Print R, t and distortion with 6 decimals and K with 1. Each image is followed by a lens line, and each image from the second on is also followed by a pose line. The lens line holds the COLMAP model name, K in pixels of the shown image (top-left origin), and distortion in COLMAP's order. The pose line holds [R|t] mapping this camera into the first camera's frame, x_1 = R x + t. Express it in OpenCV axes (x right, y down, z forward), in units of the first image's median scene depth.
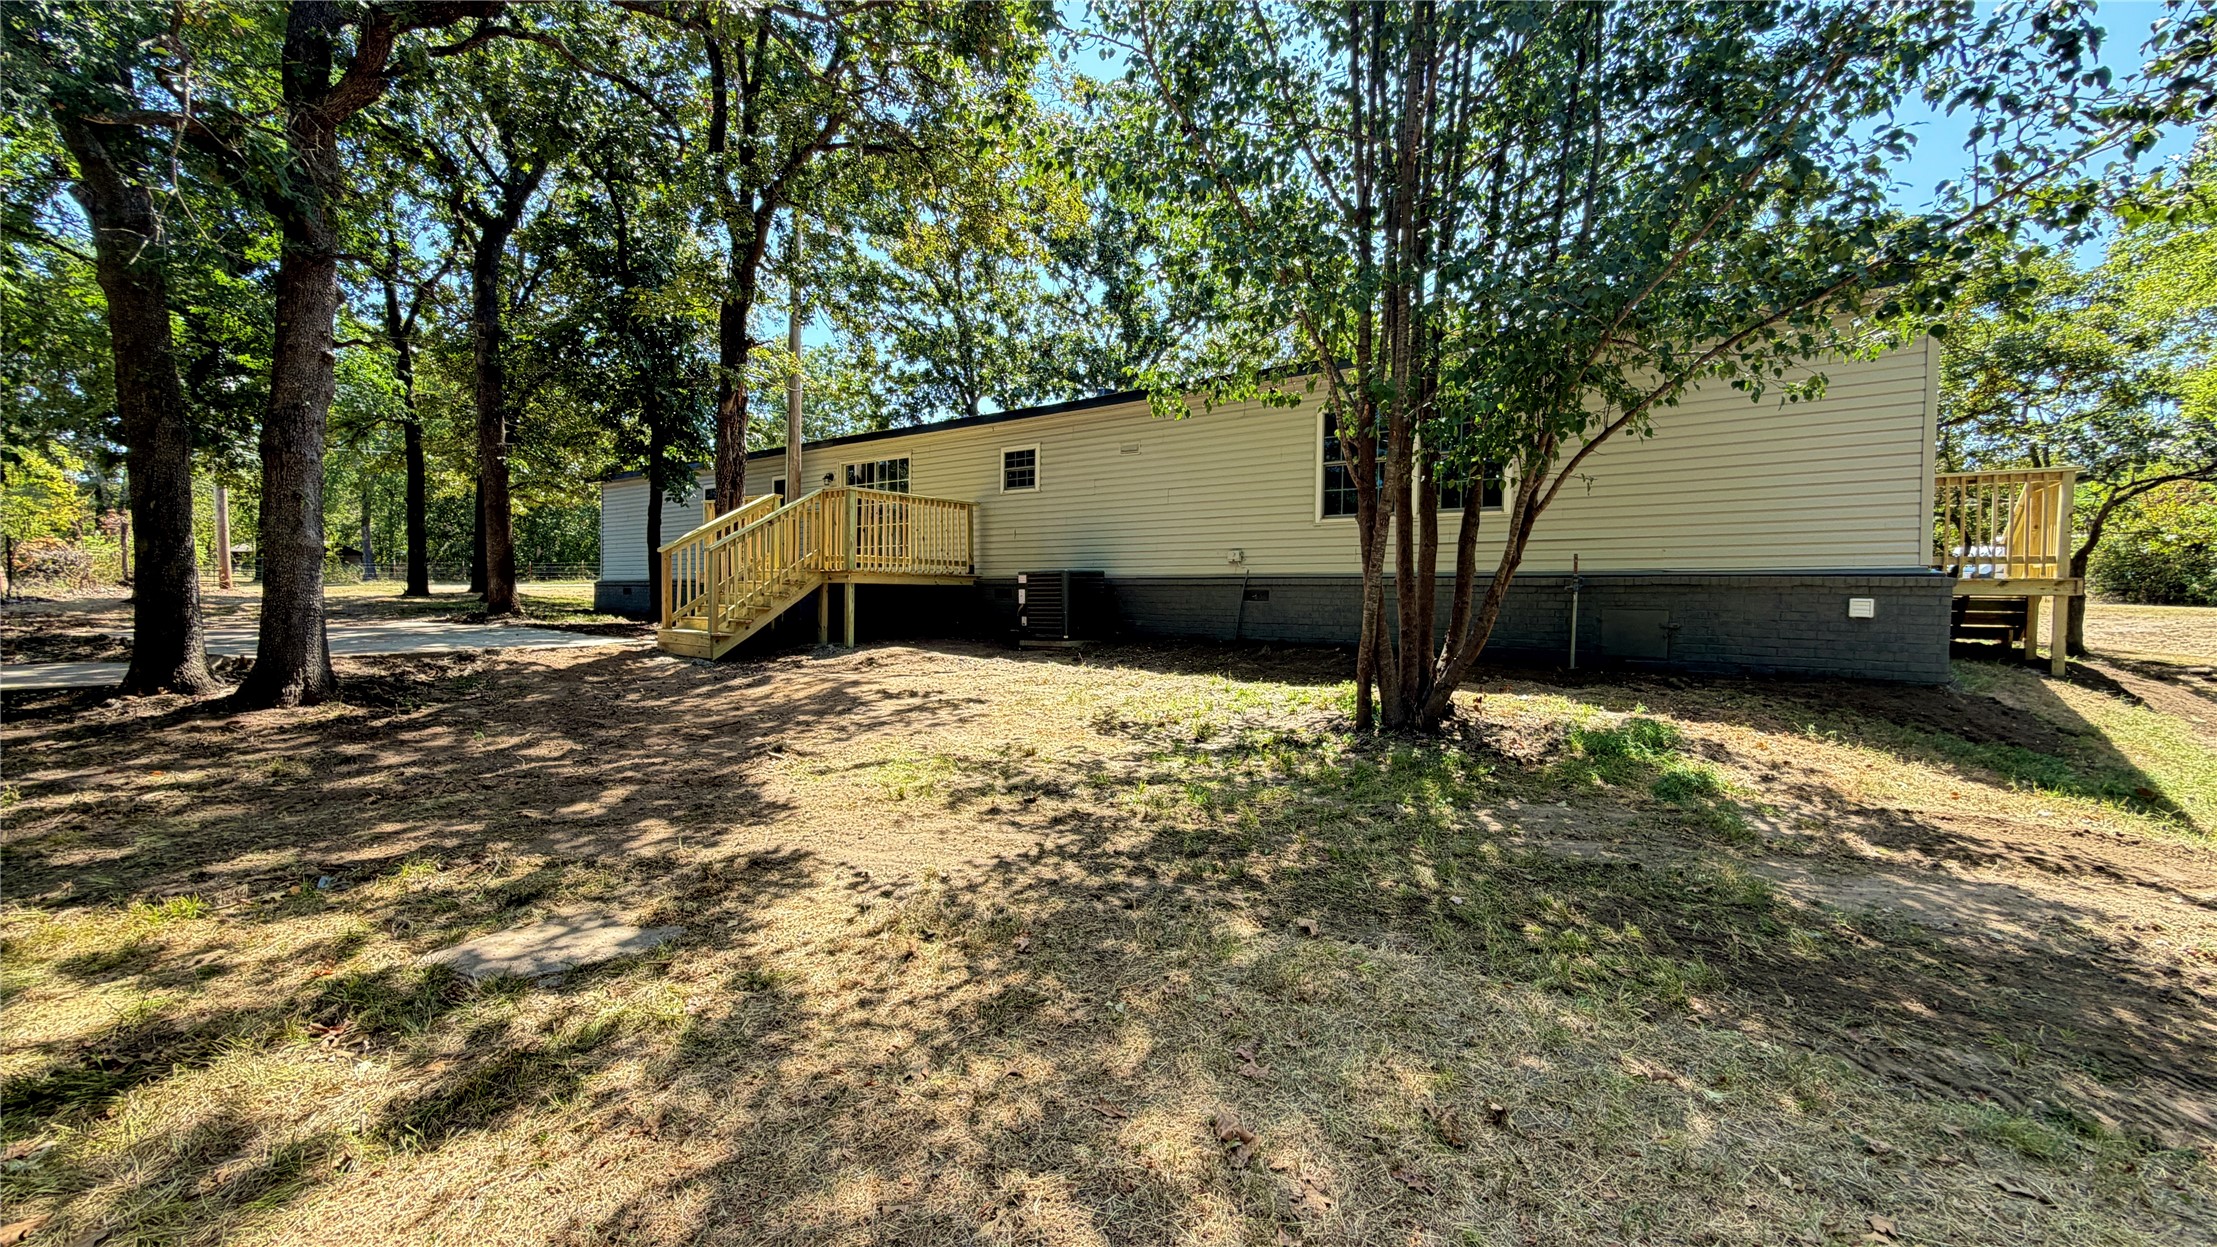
lens RADIAL K [[904.5, 0, 1108.5], [0, 904.5, 623.5], [0, 0, 1]] dist [0.002014, 0.000079]
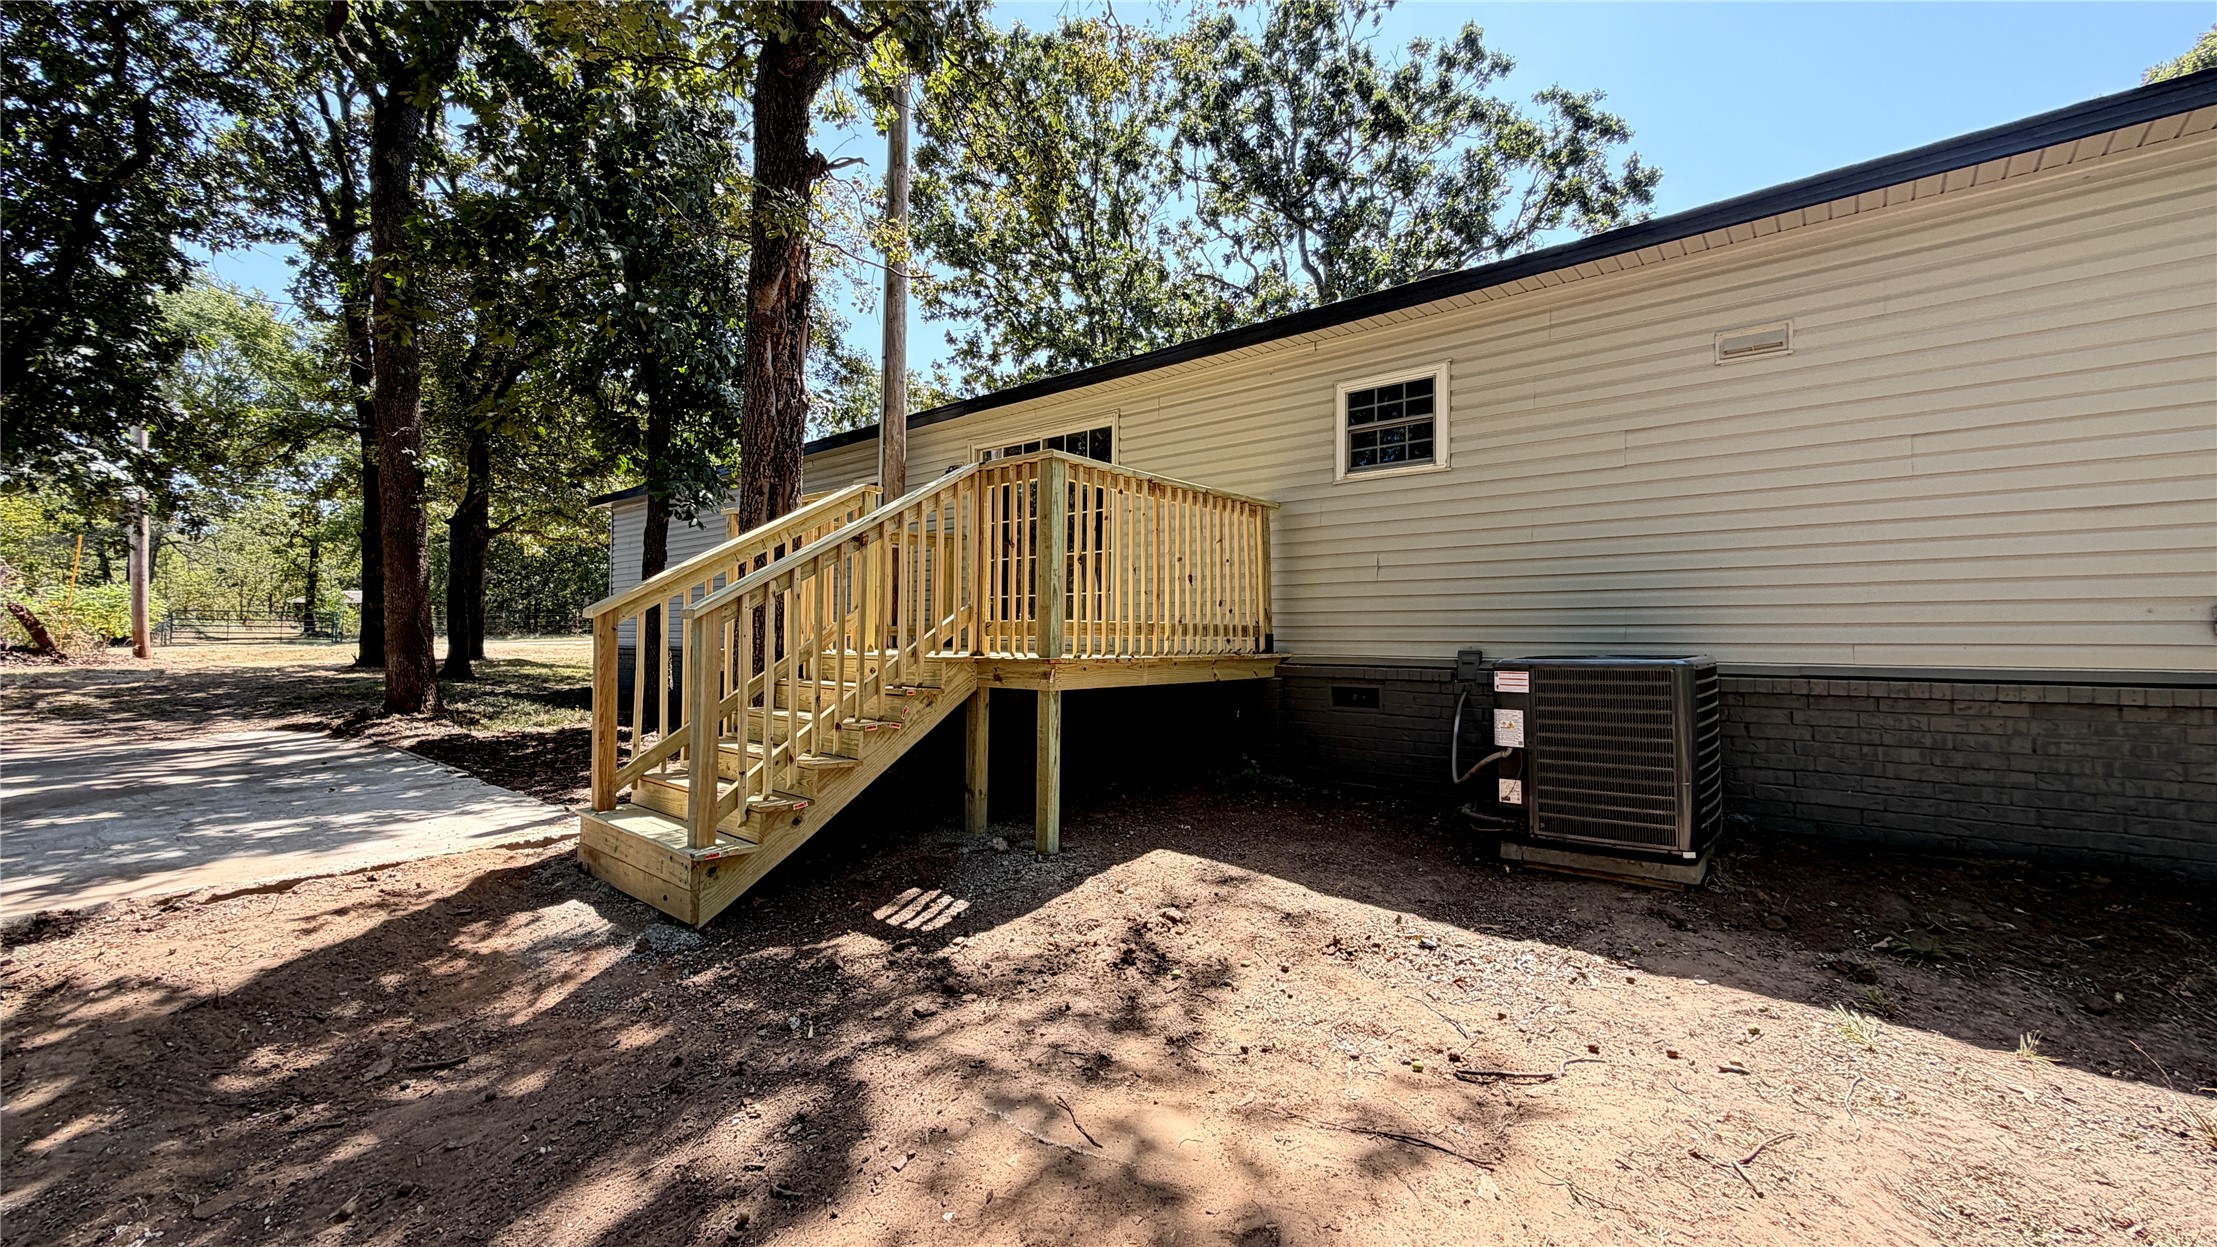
lens RADIAL K [[904.5, 0, 1108.5], [0, 904.5, 623.5], [0, 0, 1]] dist [0.002014, 0.000079]
pose [[0.997393, -0.007106, -0.071805, -0.207631], [0.003712, 0.998874, -0.047290, -0.049524], [0.072061, 0.046900, 0.996297, 0.540802]]
